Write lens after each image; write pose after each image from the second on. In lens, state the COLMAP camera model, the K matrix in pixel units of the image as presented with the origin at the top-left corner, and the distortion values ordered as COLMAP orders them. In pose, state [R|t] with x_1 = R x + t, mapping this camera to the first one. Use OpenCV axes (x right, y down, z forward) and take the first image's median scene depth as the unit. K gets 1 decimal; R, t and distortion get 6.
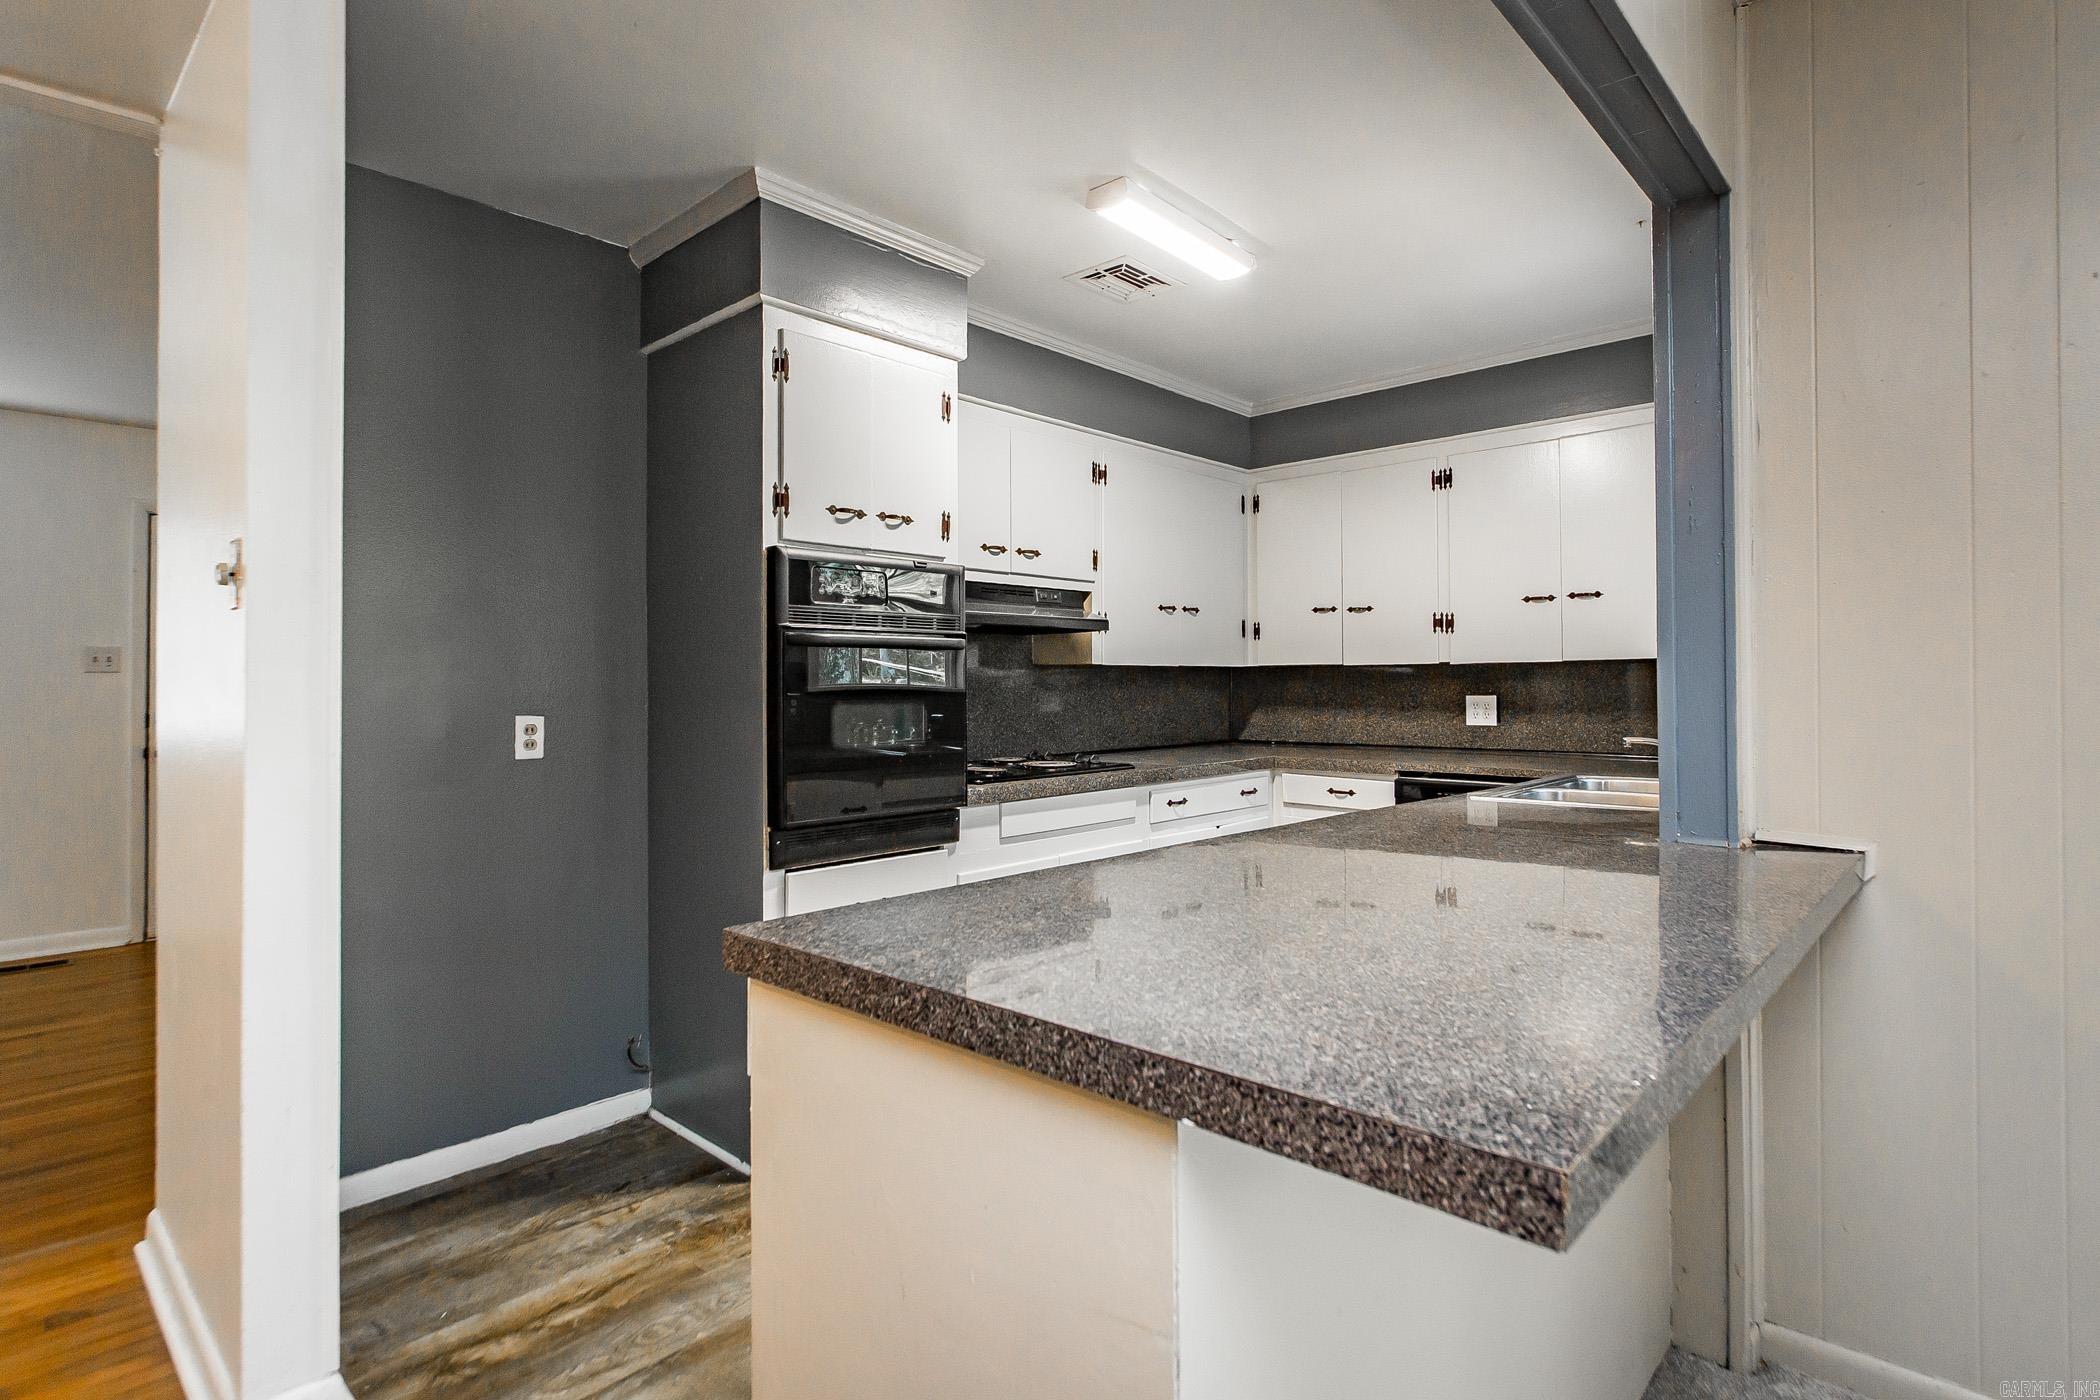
lens RADIAL K [[1042.6, 0, 1095.5], [0, 1042.6, 671.6], [0, 0, 1]] dist [-0.000137, -0.000129]
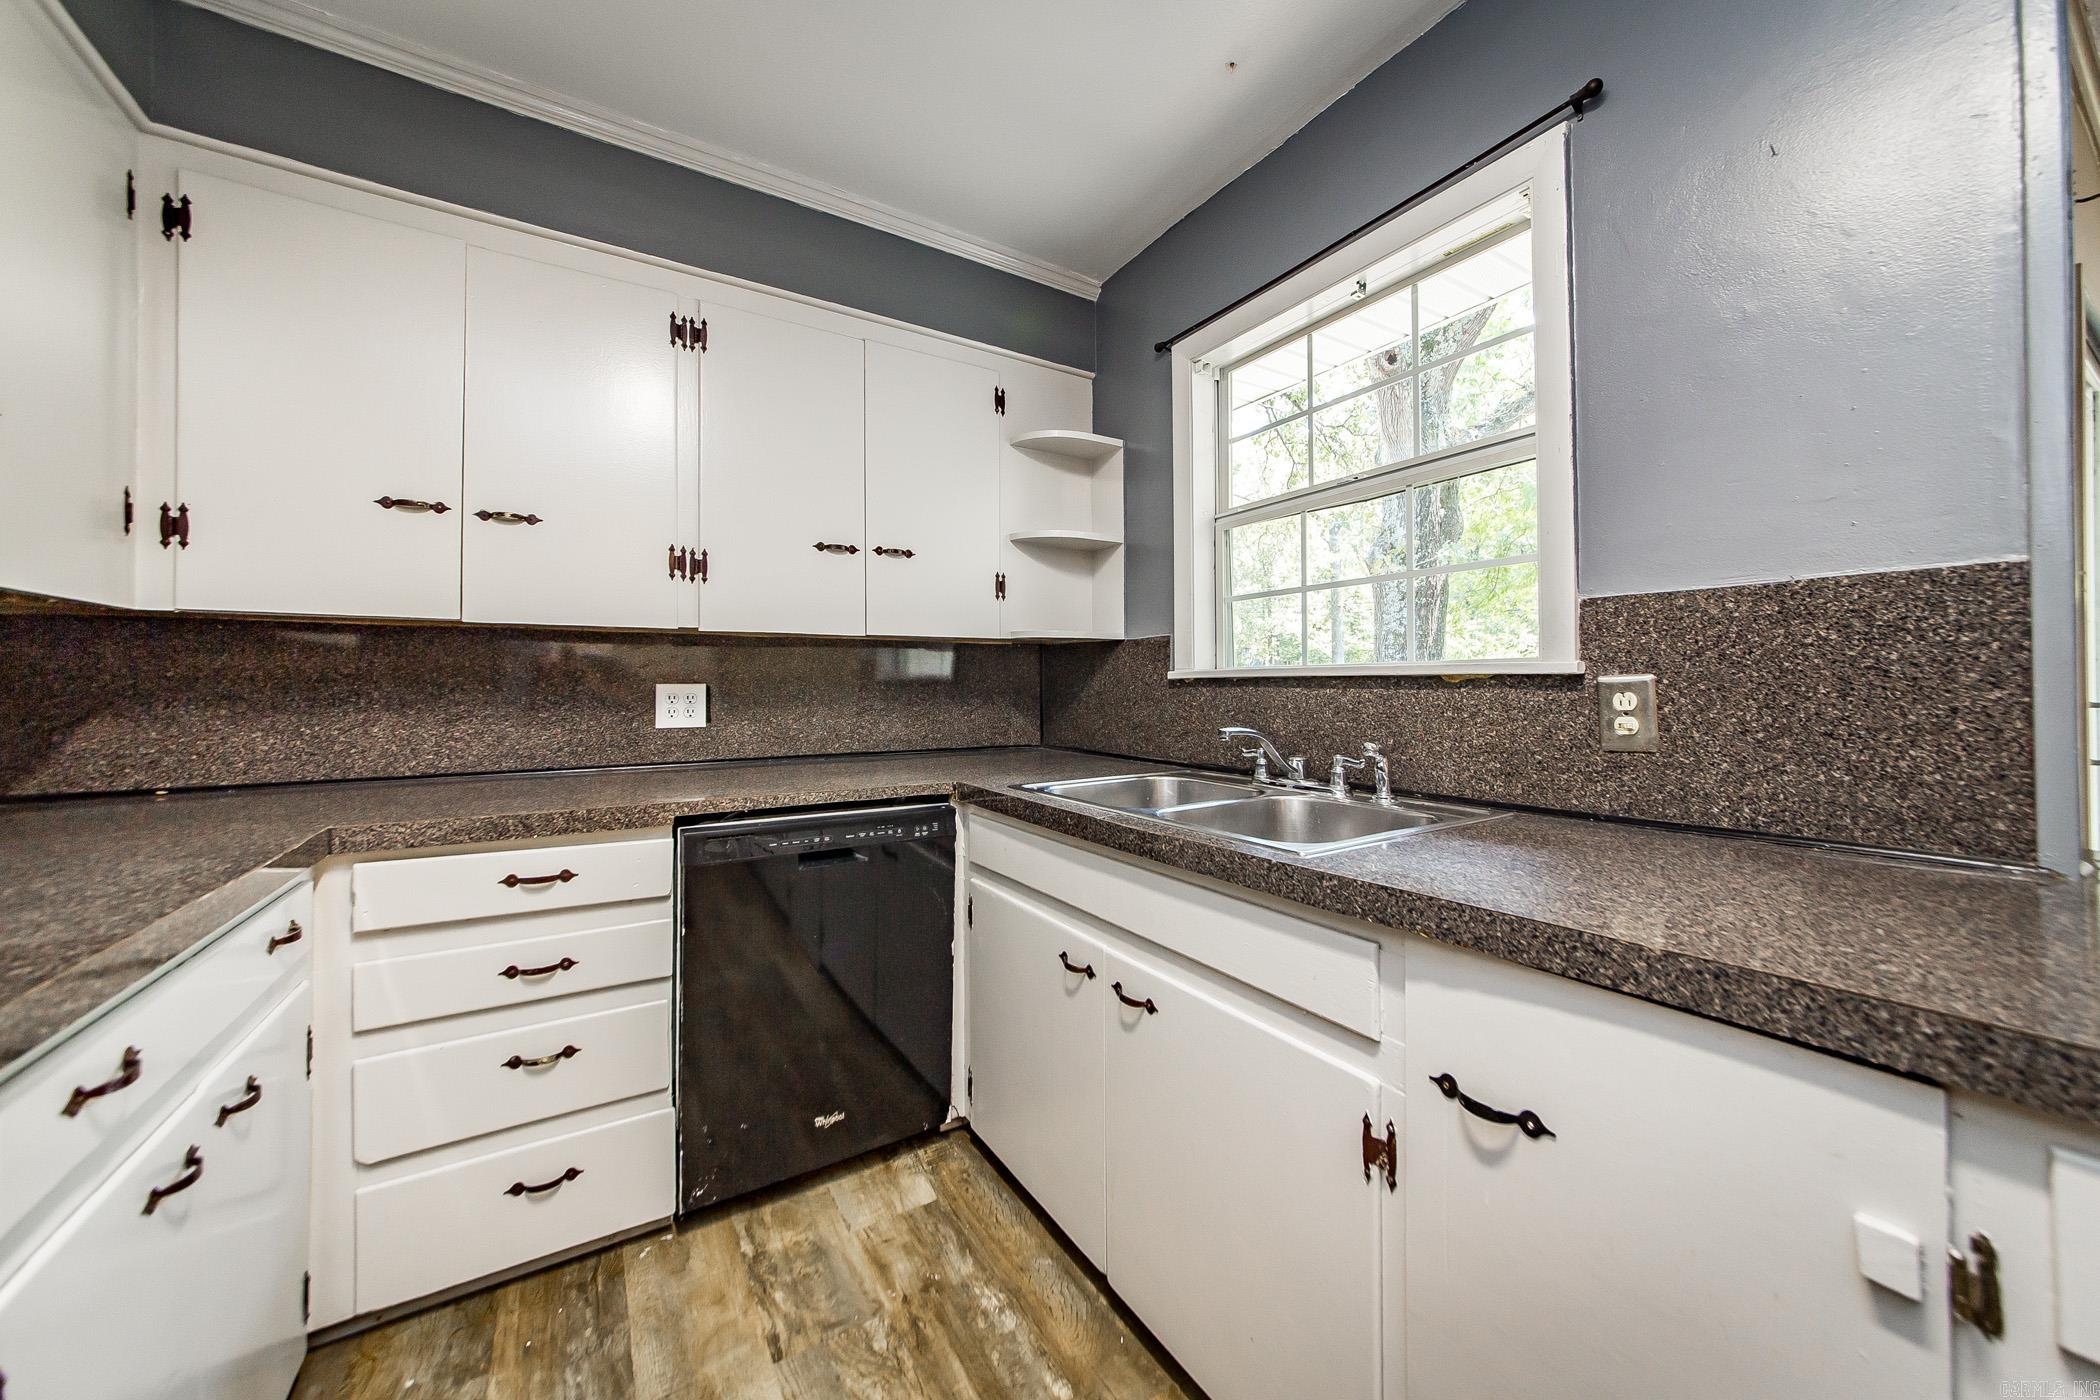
lens RADIAL K [[747.9, 0, 1042.8], [0, 747.9, 679.4], [0, 0, 1]] dist [-0.002877, -0.000048]
pose [[0.285830, 0.014359, 0.958173, -0.032353], [-0.009602, 0.999880, -0.012120, 0.026656], [-0.958232, -0.005736, 0.285934, 0.714903]]
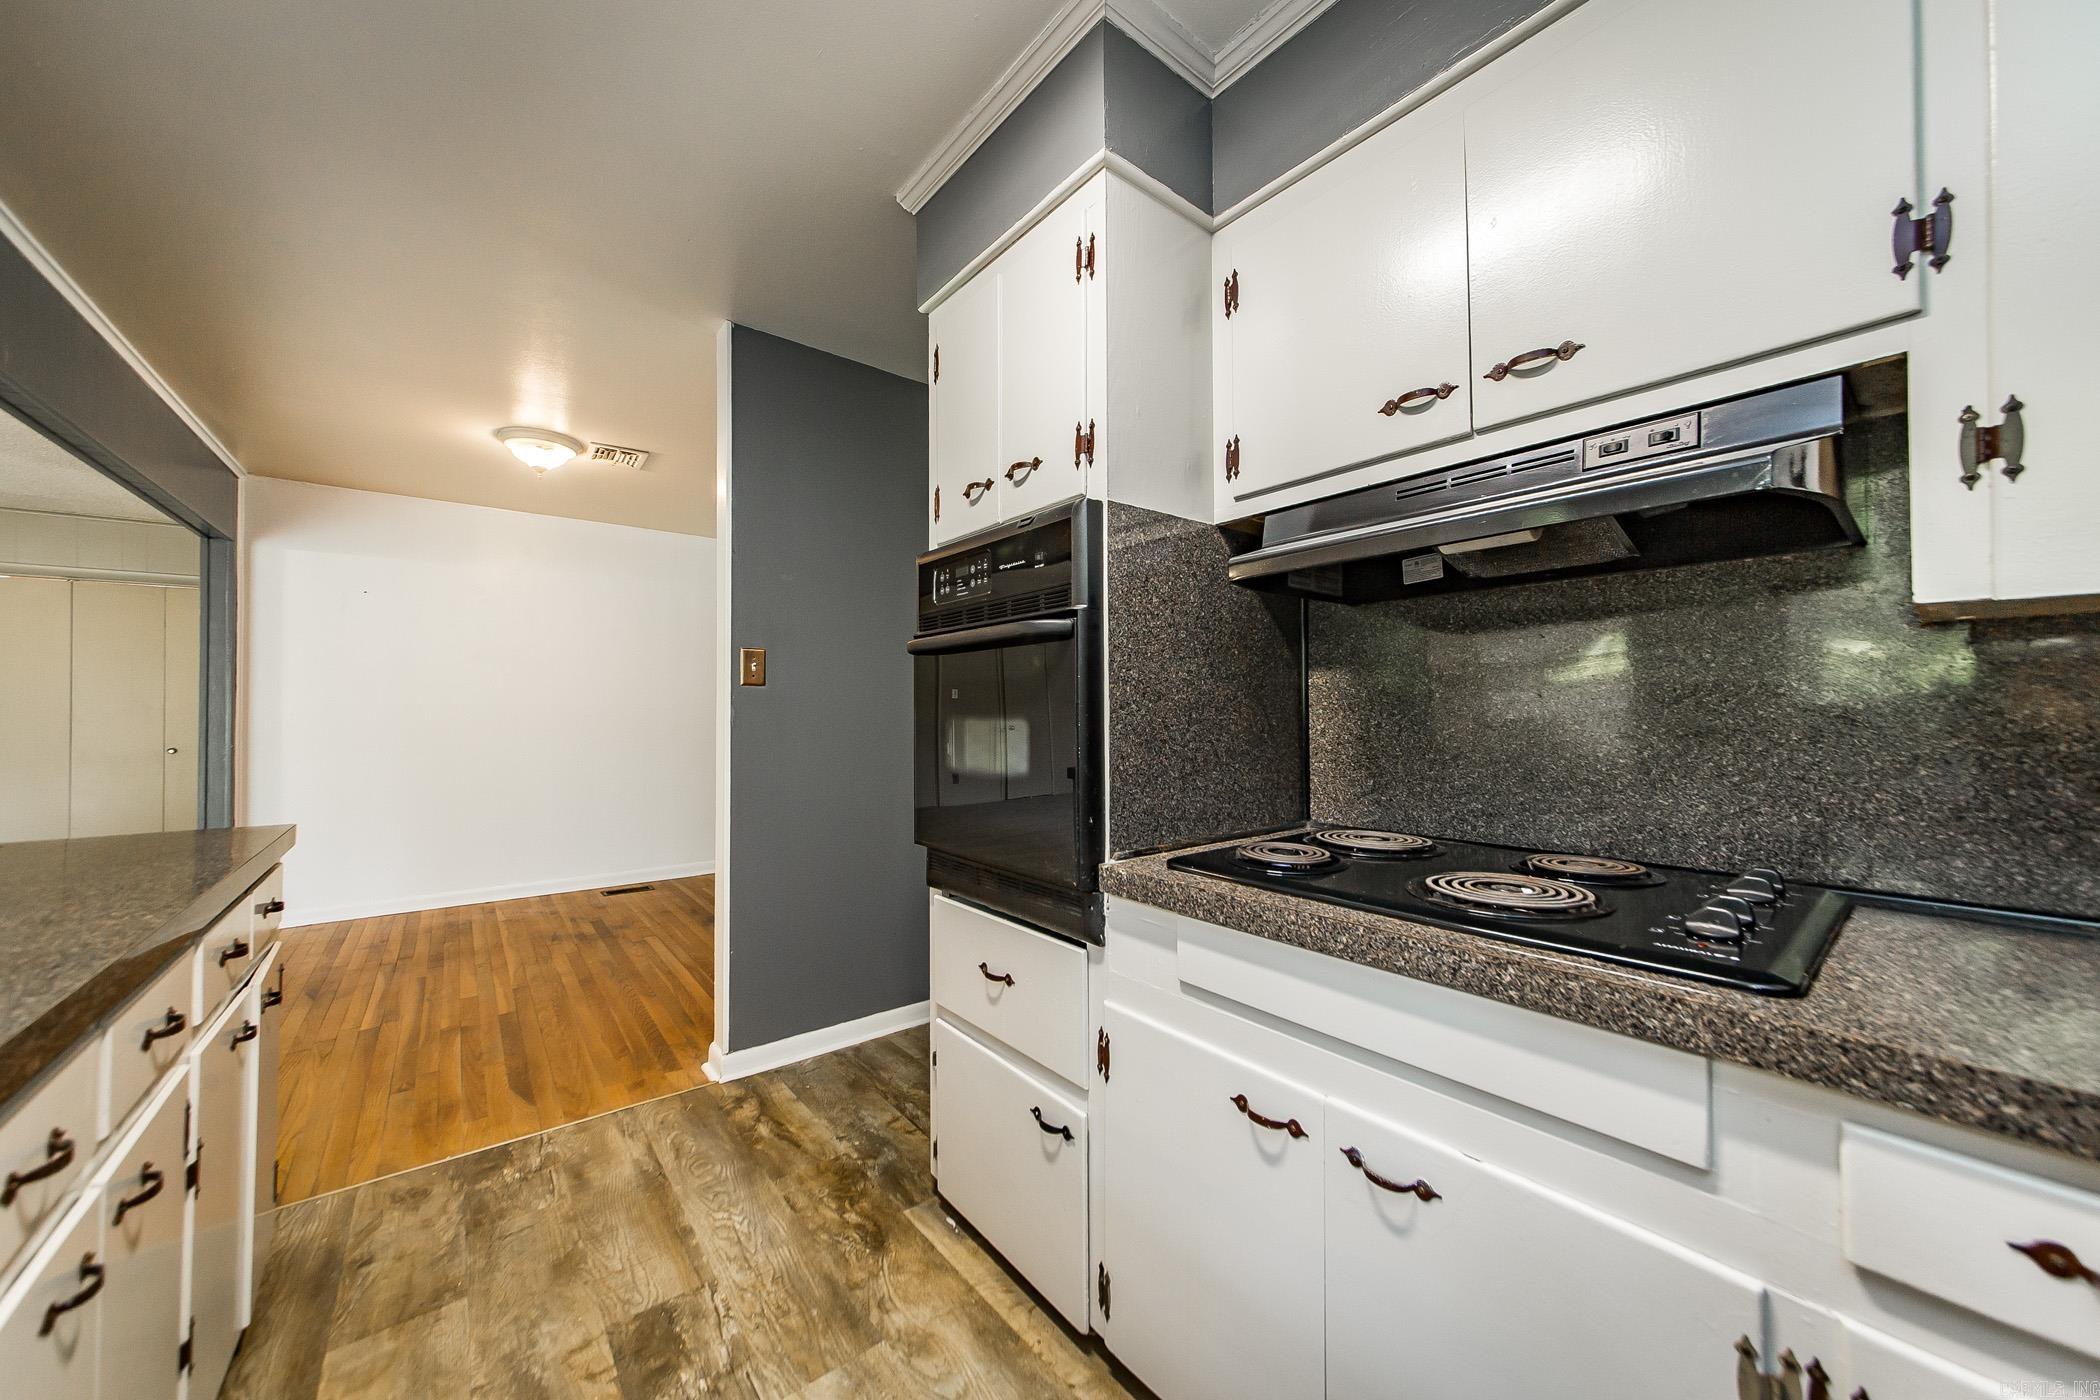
lens RADIAL K [[743.8, 0, 1040.3], [0, 743.8, 700.4], [0, 0, 1]] dist [-0.001017, -0.000080]
pose [[-0.172234, -0.010910, -0.984996, 0.240057], [0.014220, 0.999807, -0.013560, 0.018211], [0.984953, -0.016343, -0.172046, 0.814300]]
